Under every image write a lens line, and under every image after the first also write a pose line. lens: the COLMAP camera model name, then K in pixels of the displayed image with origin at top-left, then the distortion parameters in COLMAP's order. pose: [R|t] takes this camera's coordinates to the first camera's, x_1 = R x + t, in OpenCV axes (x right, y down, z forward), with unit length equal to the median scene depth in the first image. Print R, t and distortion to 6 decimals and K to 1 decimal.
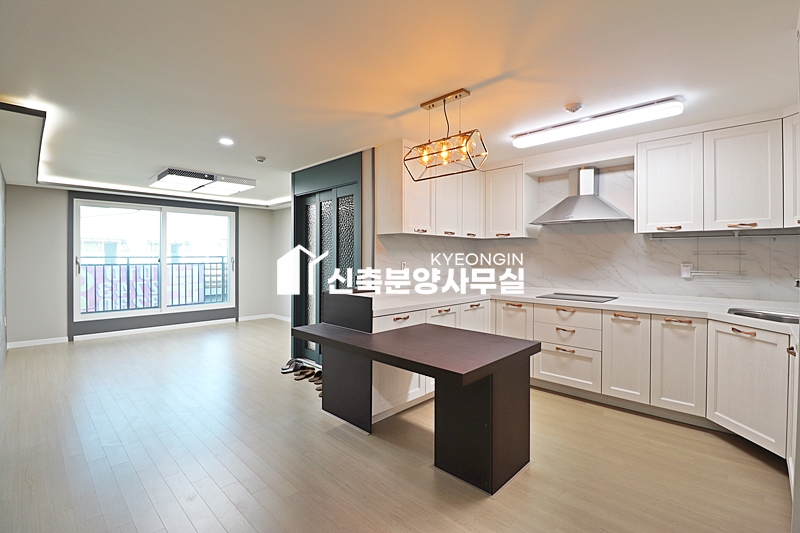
lens RADIAL K [[362.3, 0, 408.1], [0, 362.3, 259.1], [0, 0, 1]] dist [-0.001221, -0.011462]
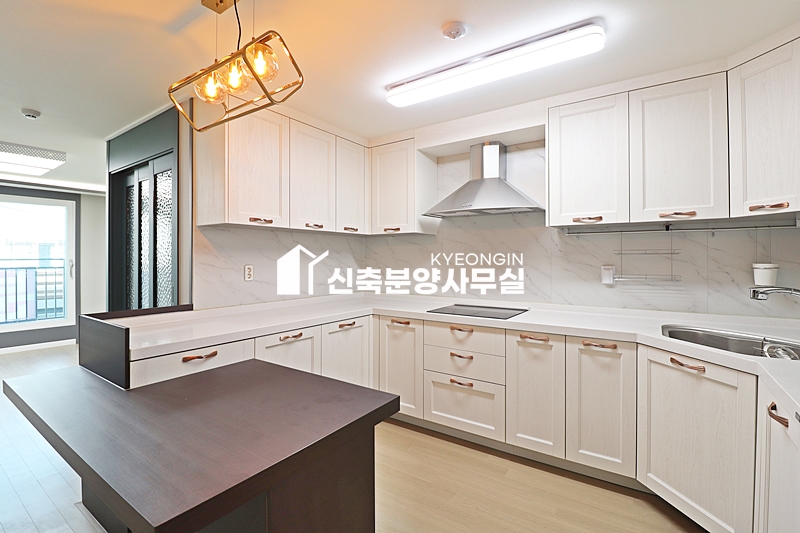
lens RADIAL K [[362.3, 0, 408.1], [0, 362.3, 259.1], [0, 0, 1]] dist [-0.001221, -0.011462]
pose [[0.986176, -0.003459, 0.165663, 0.168248], [0.004110, 0.999985, -0.003585, -0.001181], [-0.165648, 0.004216, 0.986176, 0.233767]]
